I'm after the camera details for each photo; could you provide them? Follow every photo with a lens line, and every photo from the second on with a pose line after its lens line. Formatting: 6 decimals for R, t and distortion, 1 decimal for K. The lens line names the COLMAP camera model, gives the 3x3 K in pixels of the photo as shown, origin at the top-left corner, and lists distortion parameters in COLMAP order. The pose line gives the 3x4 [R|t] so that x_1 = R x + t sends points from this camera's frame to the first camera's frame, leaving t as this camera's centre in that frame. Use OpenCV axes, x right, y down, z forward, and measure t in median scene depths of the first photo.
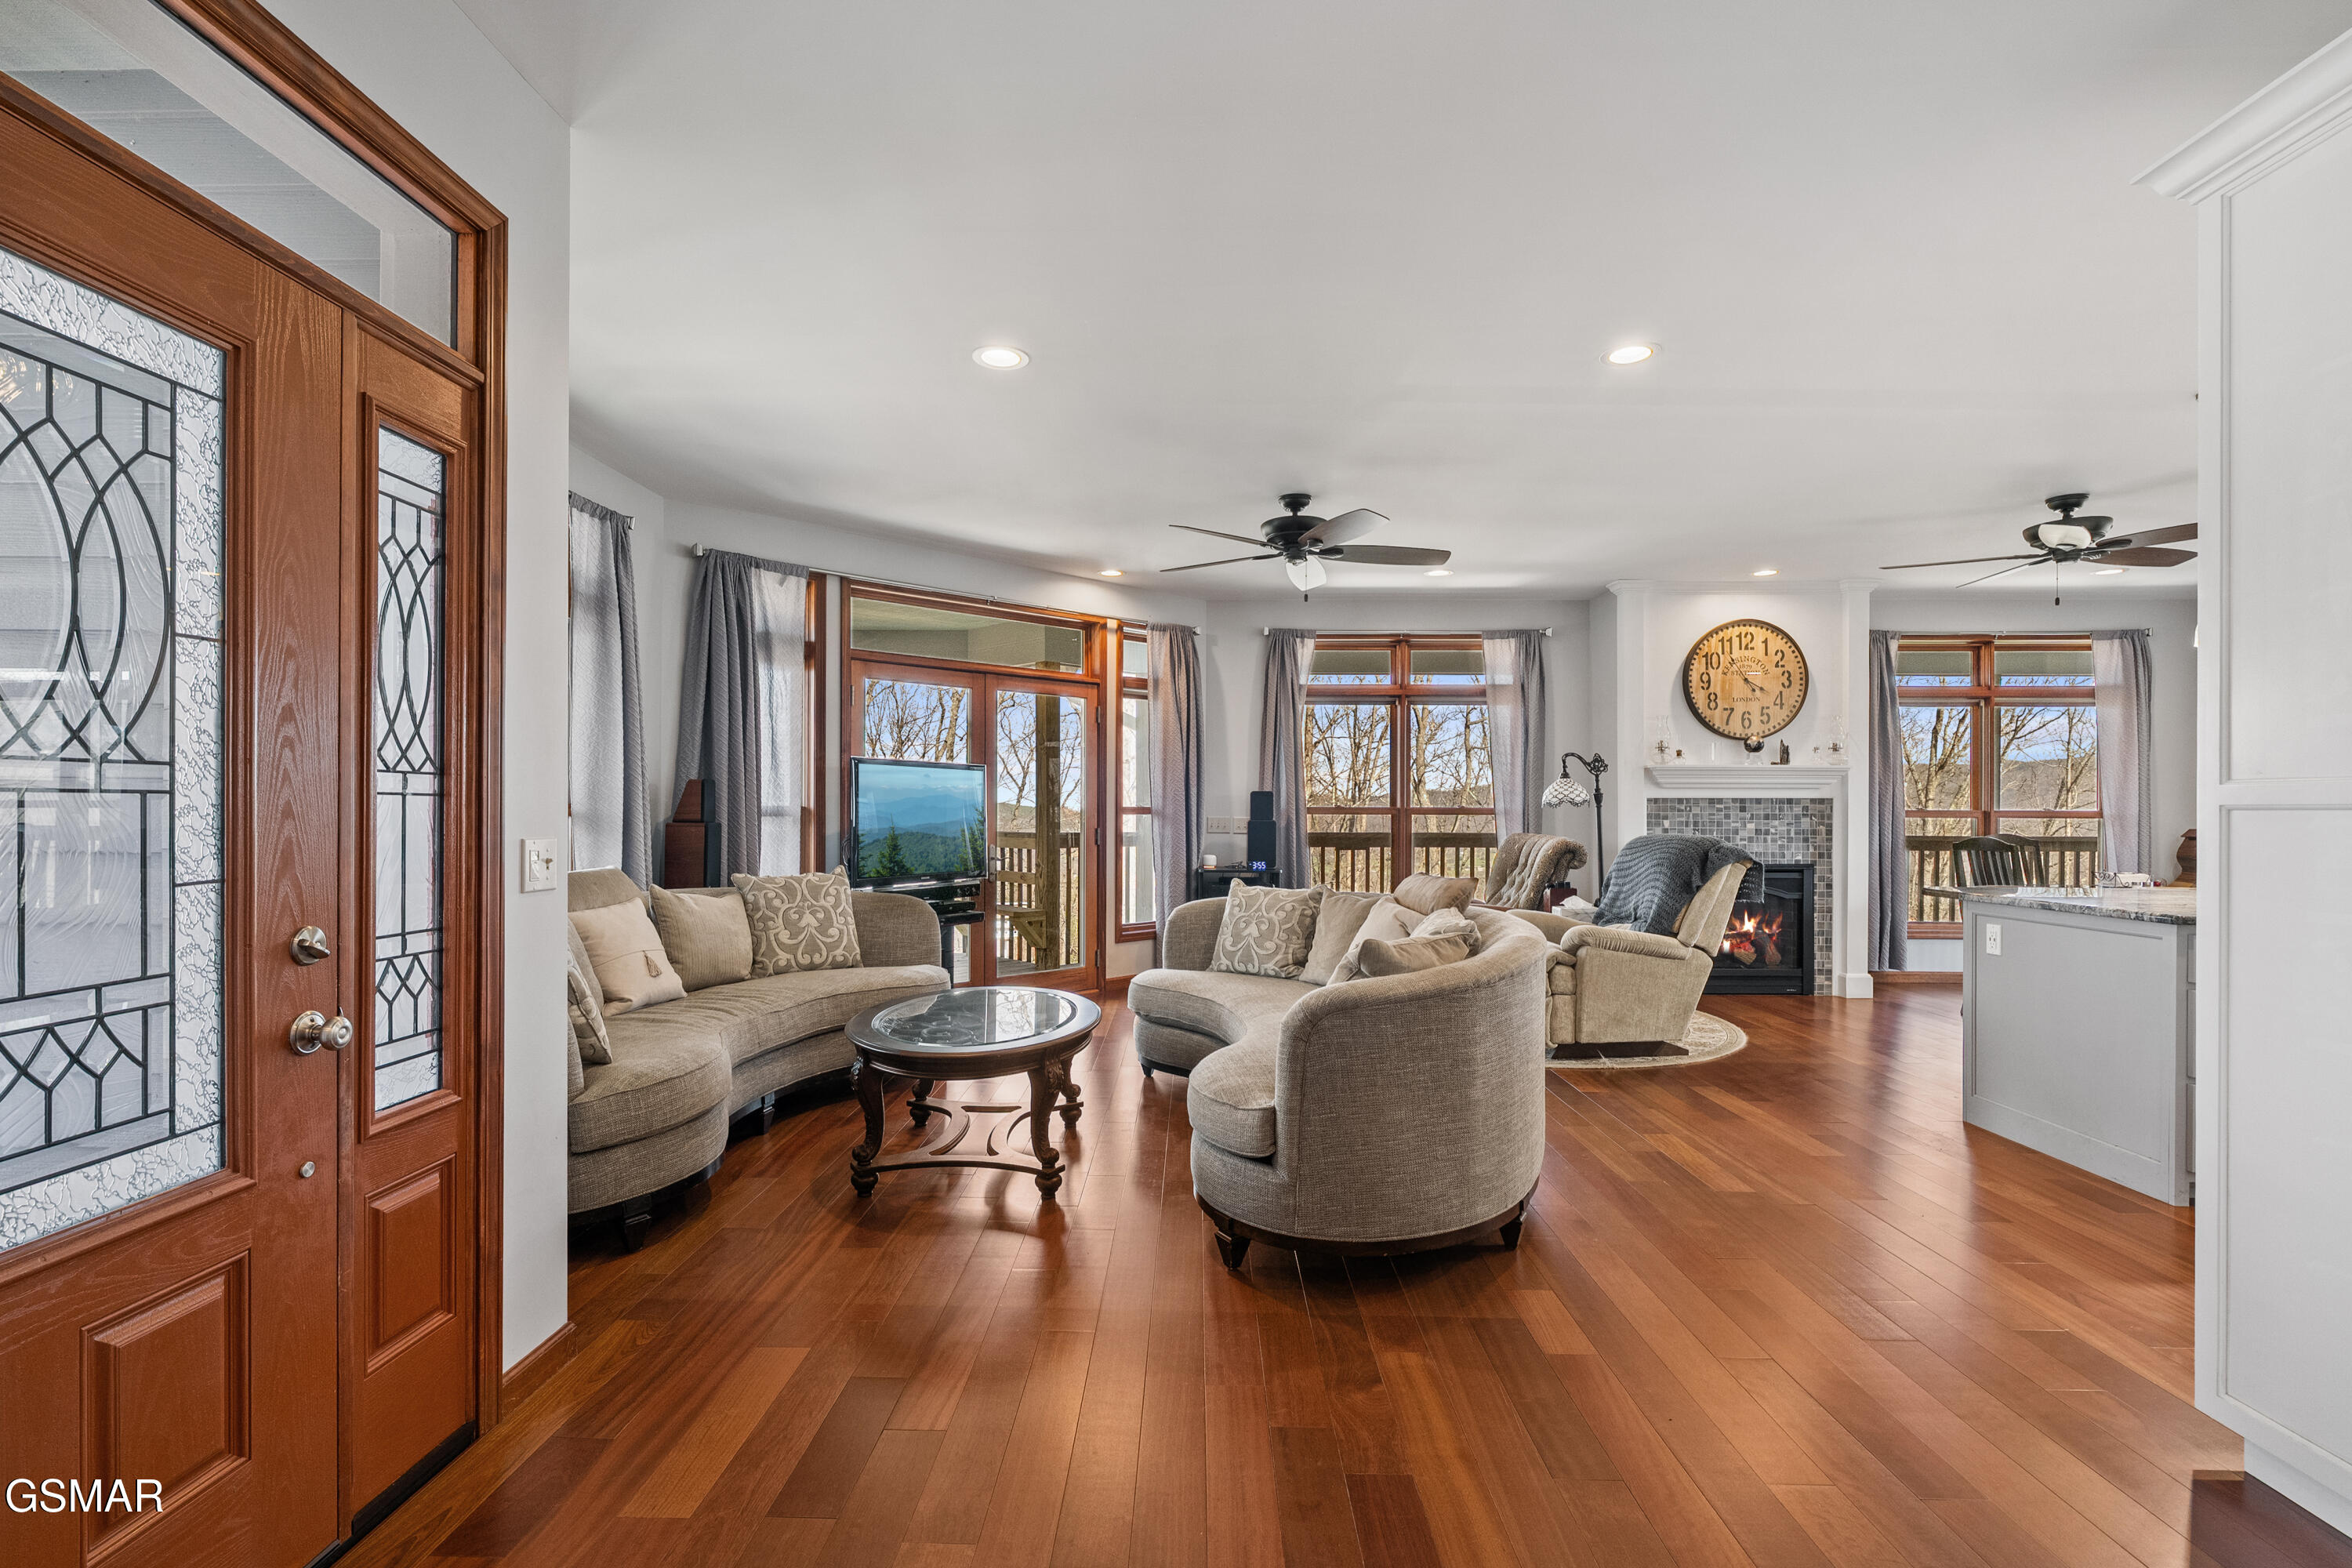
lens RADIAL K [[1083.4, 0, 1157.4], [0, 1083.4, 810.1], [0, 0, 1]] dist [-0.003835, 0.000213]
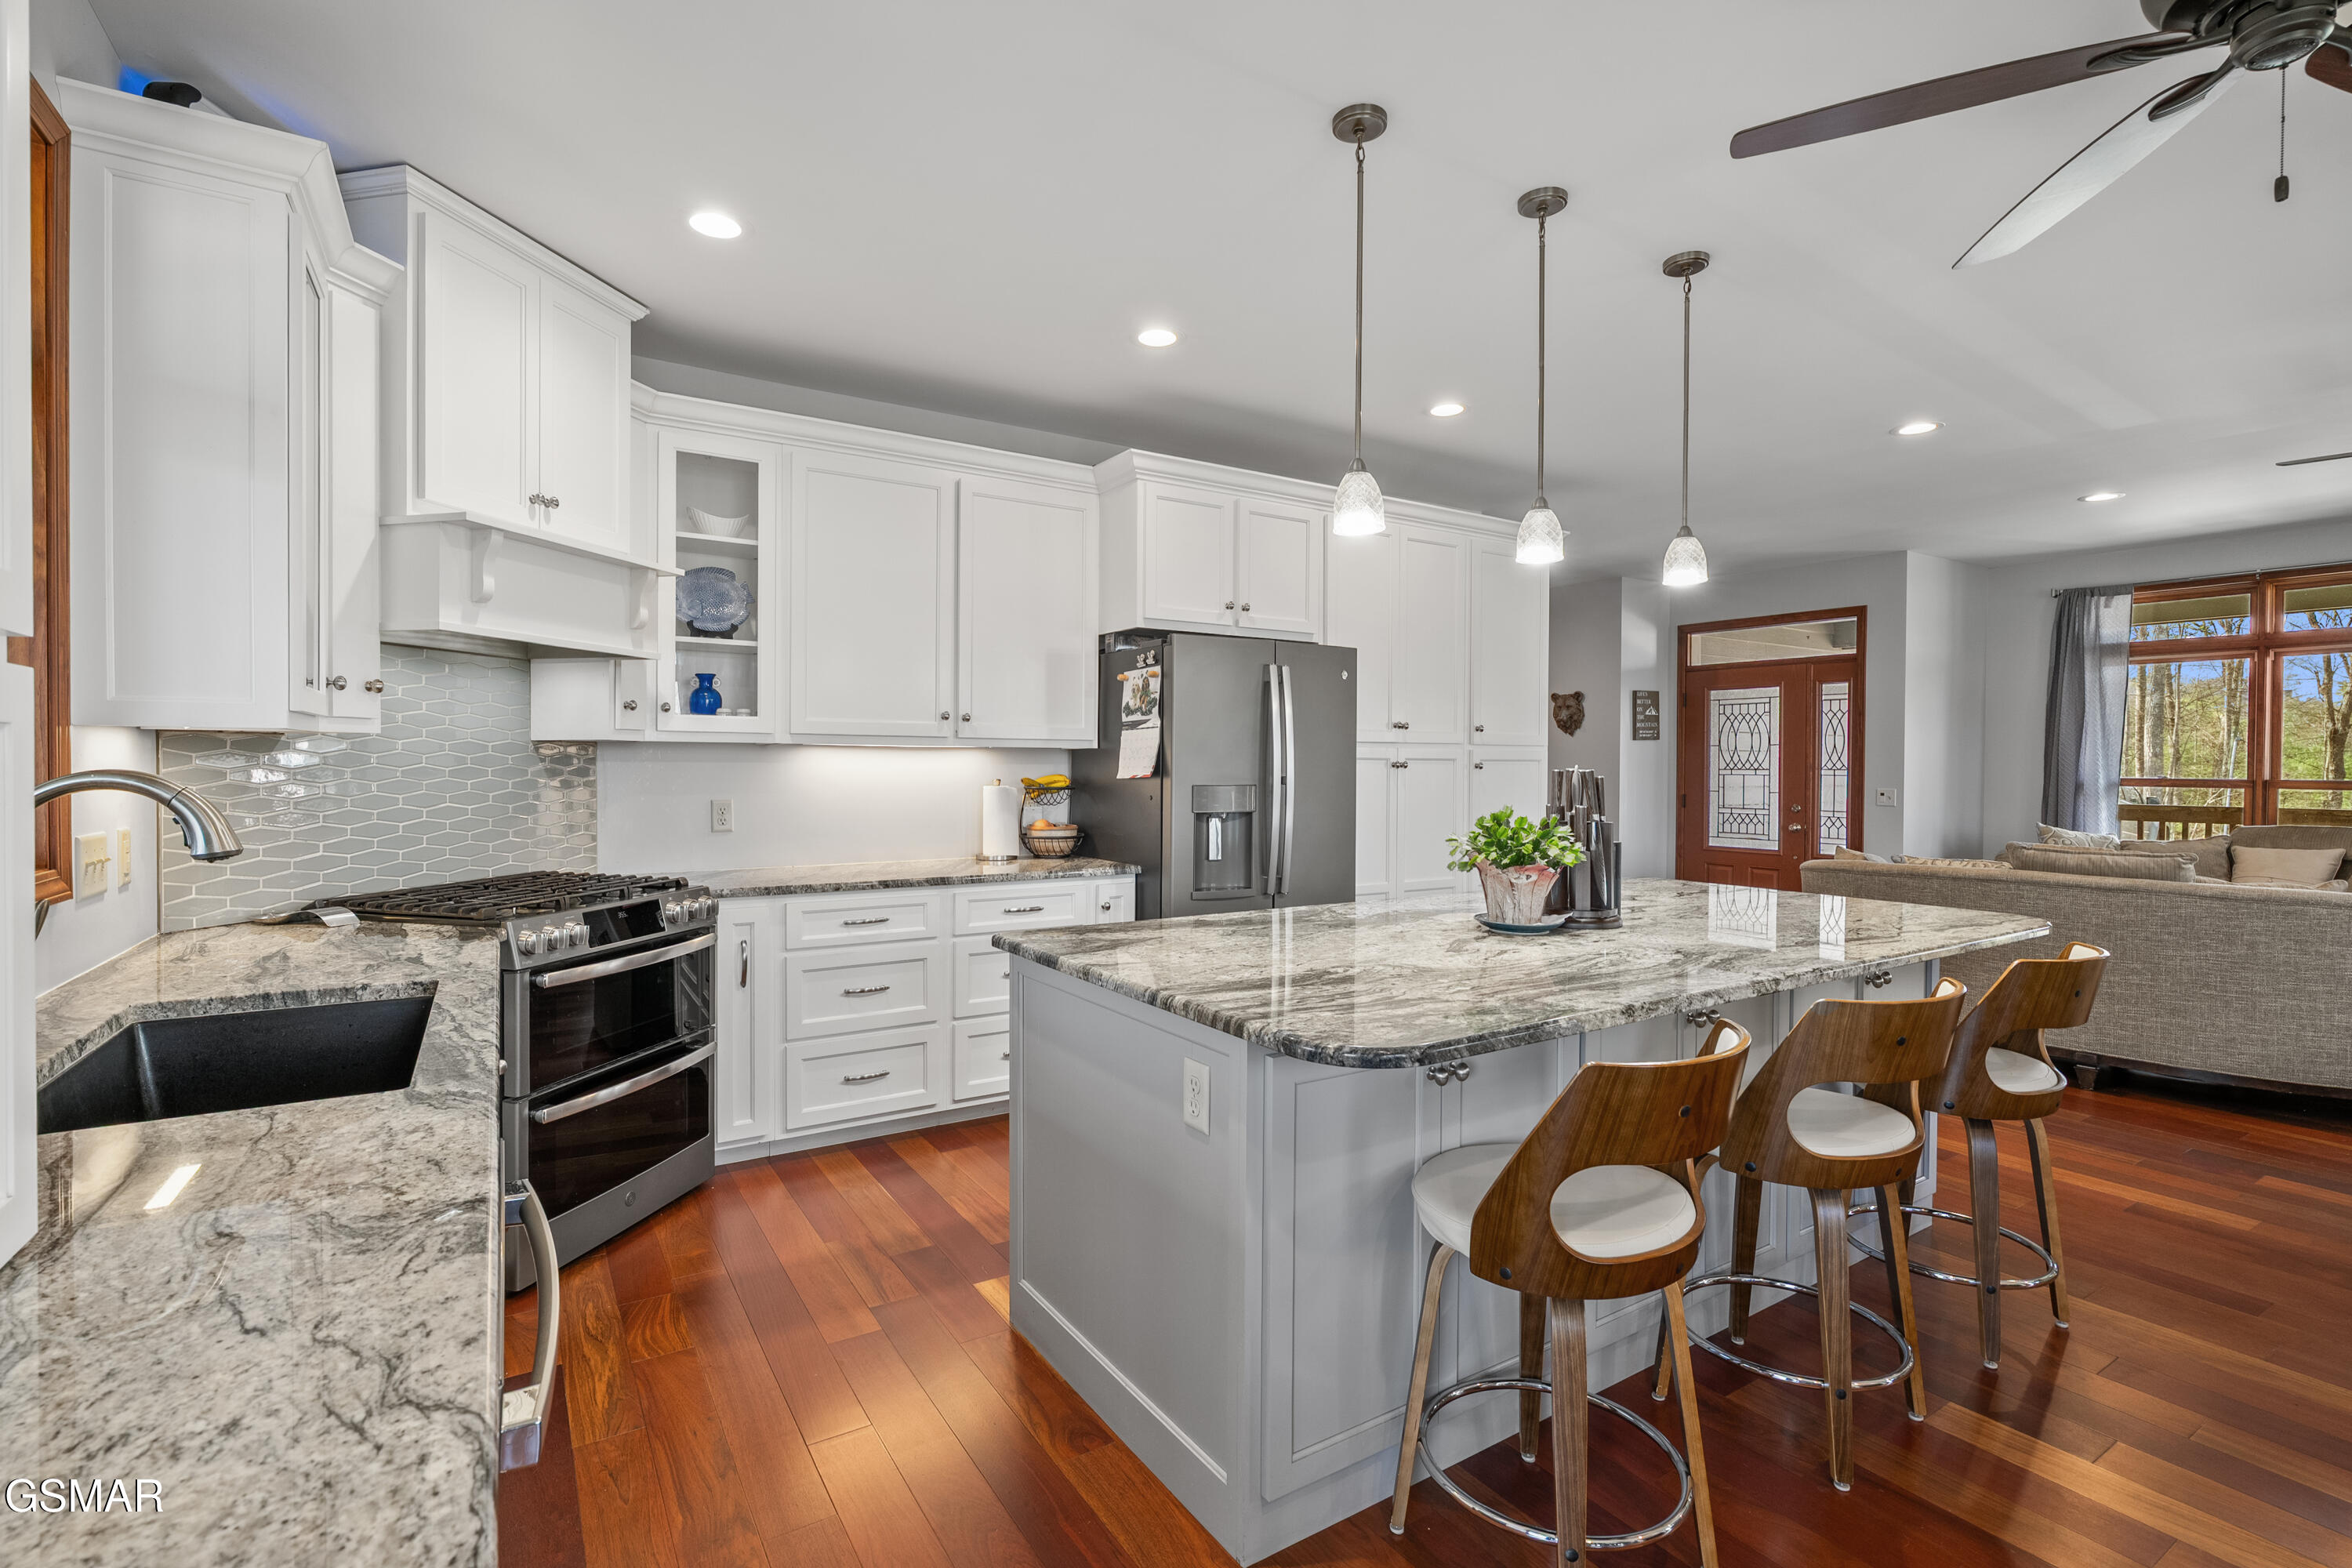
lens RADIAL K [[1078.8, 0, 1168.2], [0, 1078.8, 776.6], [0, 0, 1]] dist [-0.000518, -0.000251]
pose [[-0.829265, -0.002317, -0.558850, 0.942902], [-0.009635, 0.999902, 0.010150, -0.007245], [0.558772, 0.013801, -0.829206, 0.785371]]
